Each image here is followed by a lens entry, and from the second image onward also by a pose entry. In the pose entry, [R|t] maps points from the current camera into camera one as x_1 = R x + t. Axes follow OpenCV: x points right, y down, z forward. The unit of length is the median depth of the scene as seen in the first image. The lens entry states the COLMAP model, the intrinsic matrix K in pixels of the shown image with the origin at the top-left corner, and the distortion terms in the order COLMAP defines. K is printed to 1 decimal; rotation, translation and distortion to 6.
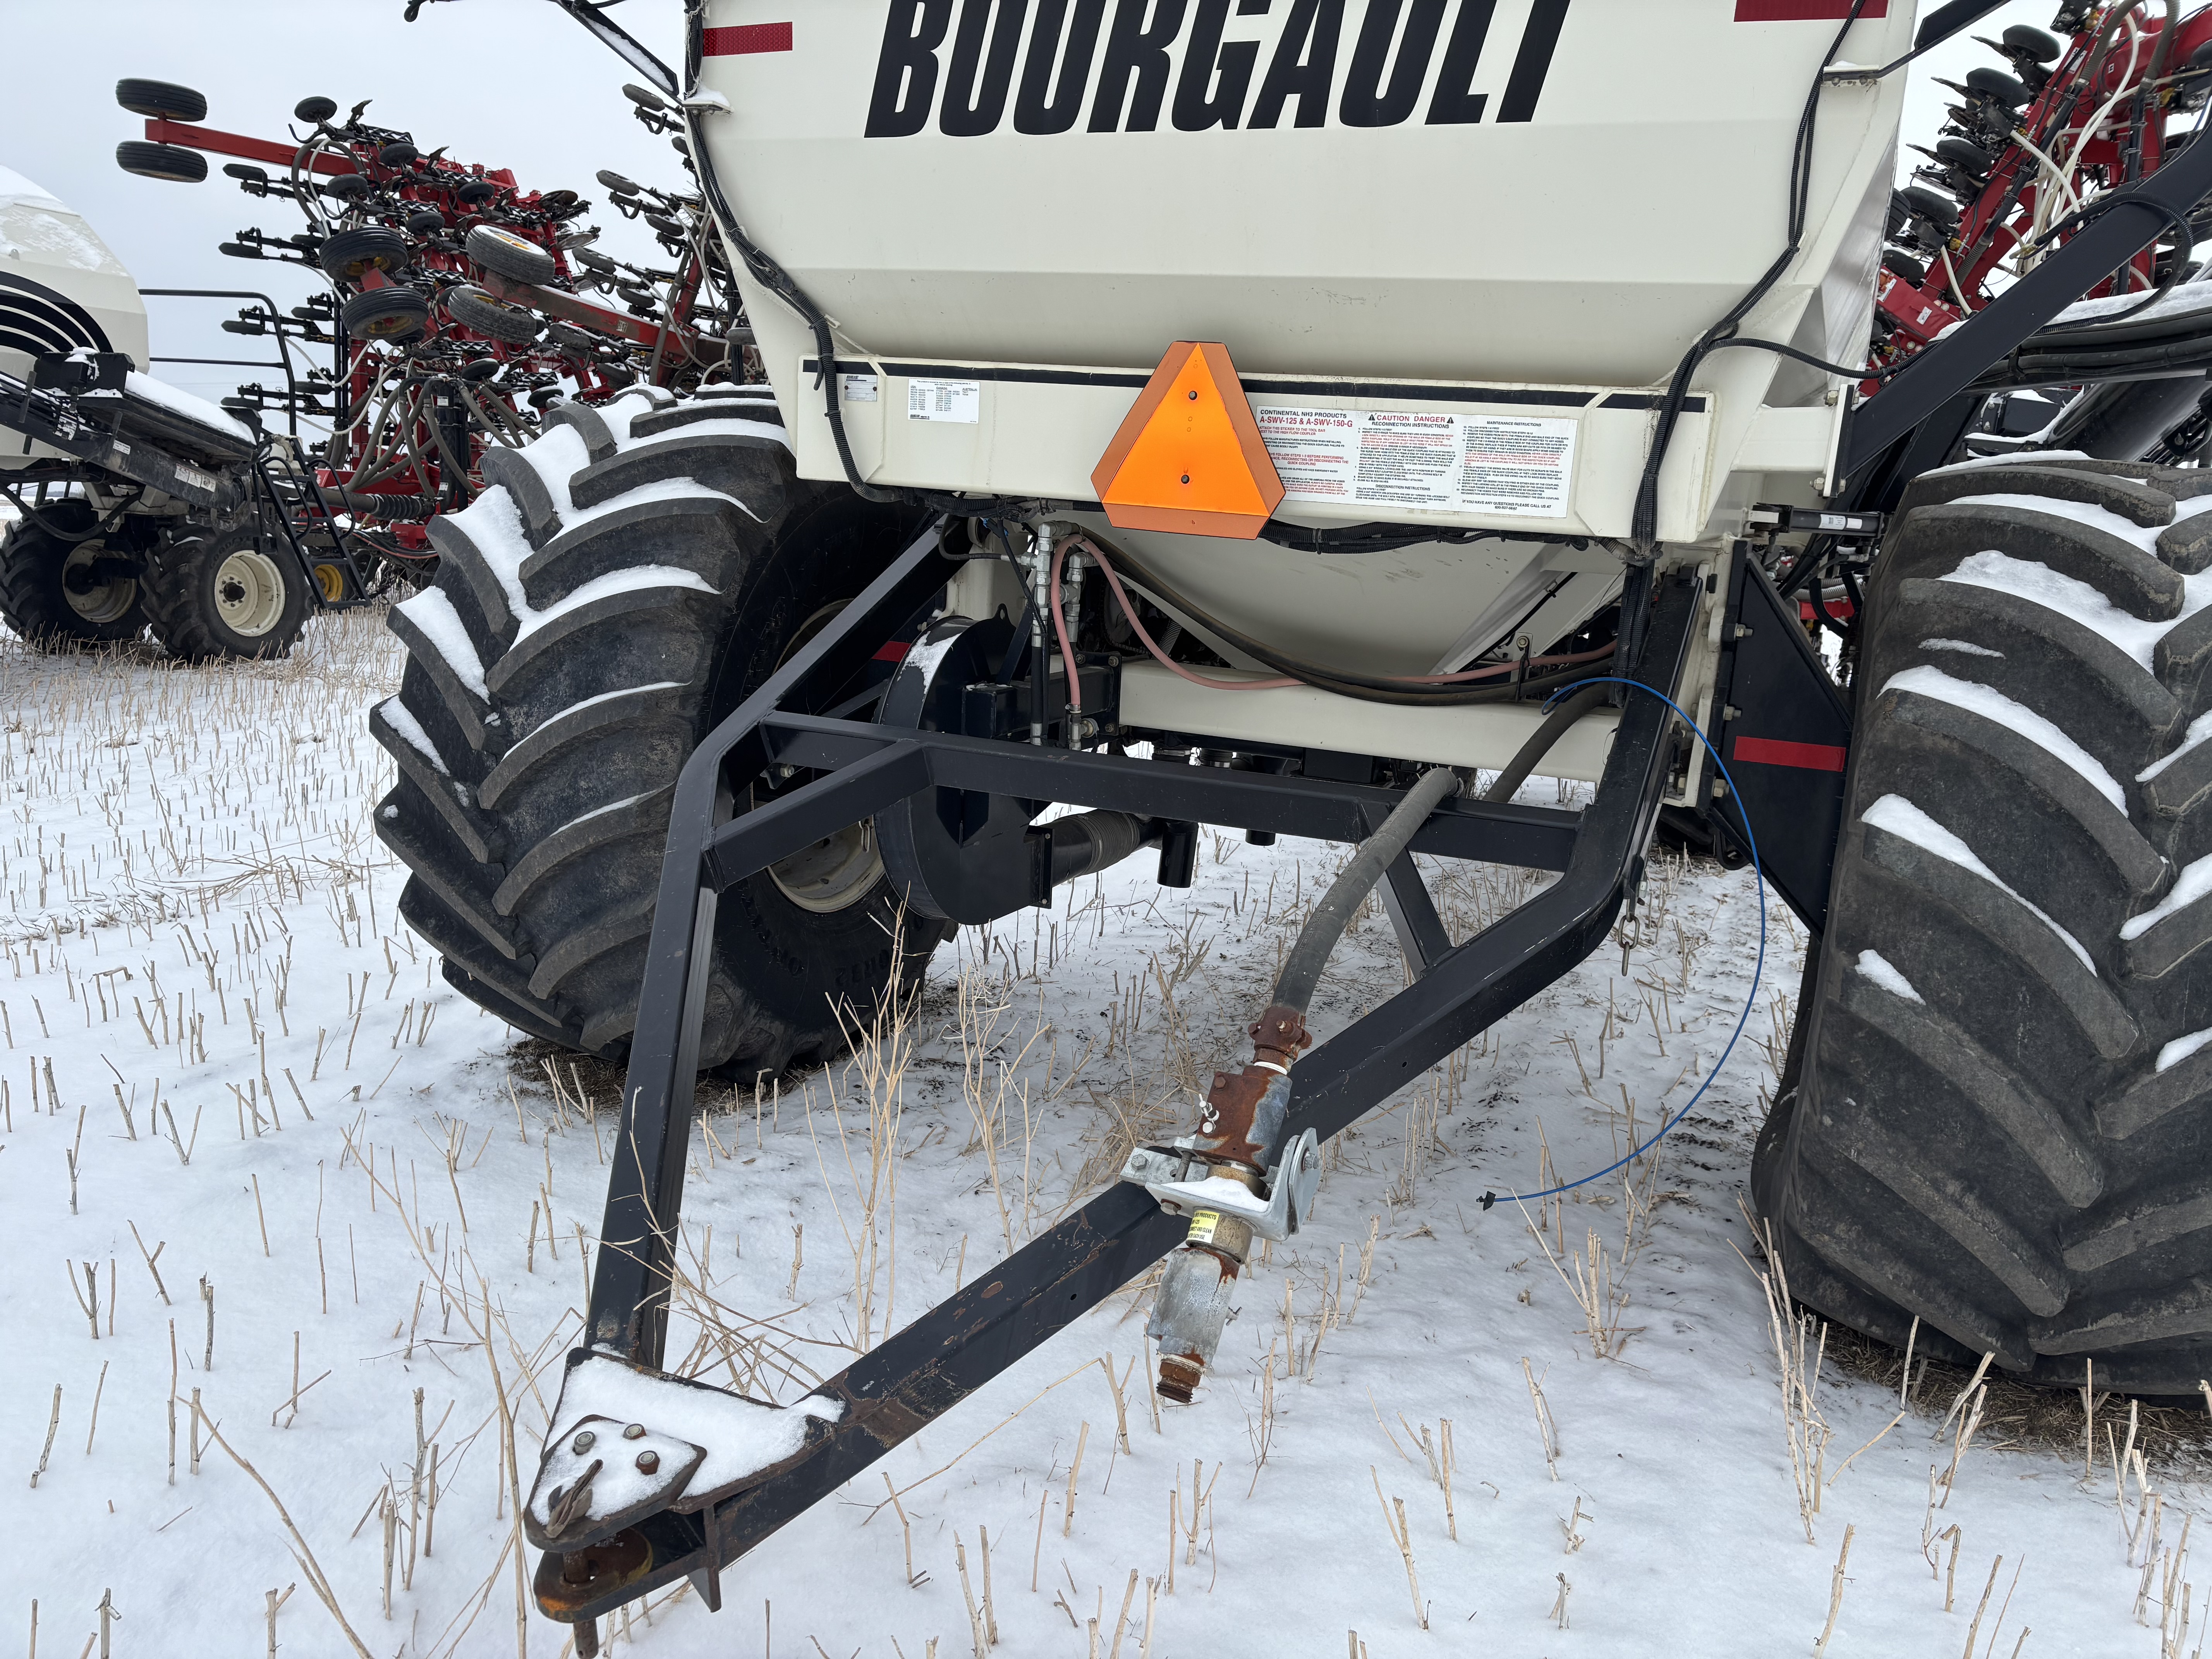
lens RADIAL K [[1697.5, 0, 1105.8], [0, 1697.5, 834.4], [0, 0, 1]] dist [0.026422, -0.025254]
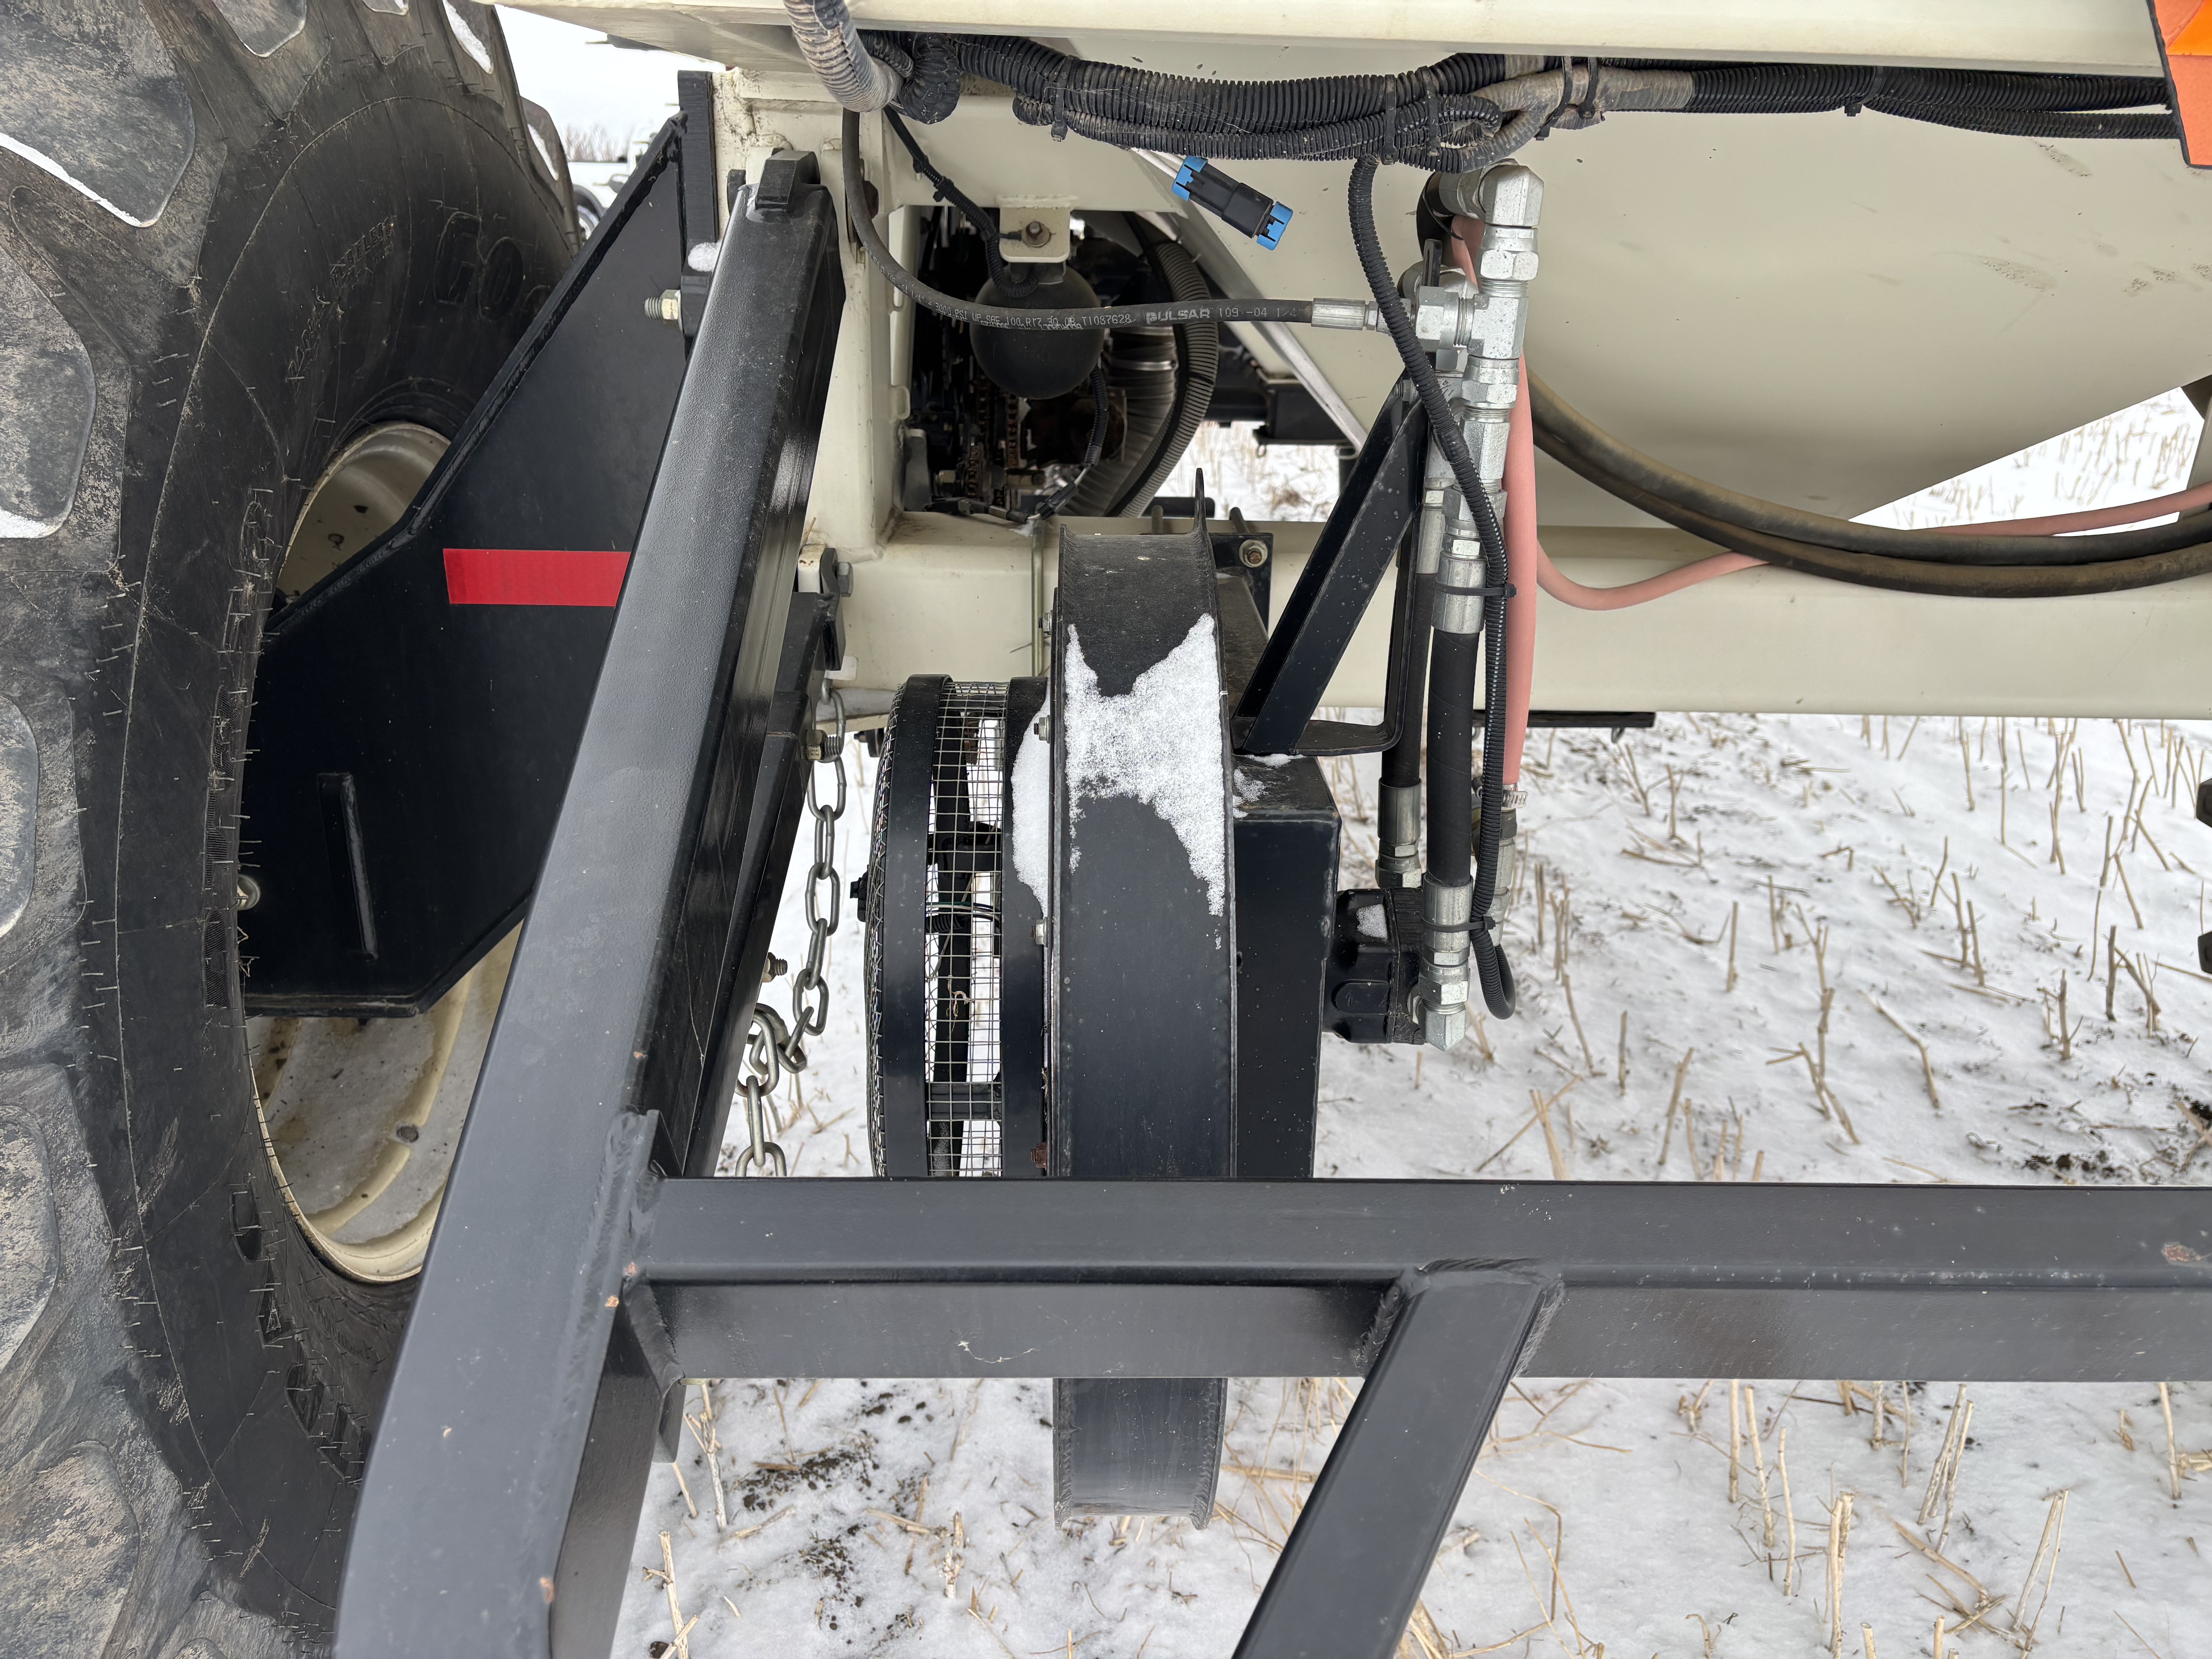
lens RADIAL K [[1697.5, 0, 1107.6], [0, 1697.5, 818.7], [0, 0, 1]] dist [0.026422, -0.025254]
pose [[0.904660, -0.192327, 0.380264, -0.187518], [0.119368, 0.971005, 0.207126, -0.132387], [-0.409074, -0.141987, 0.901387, 0.694311]]
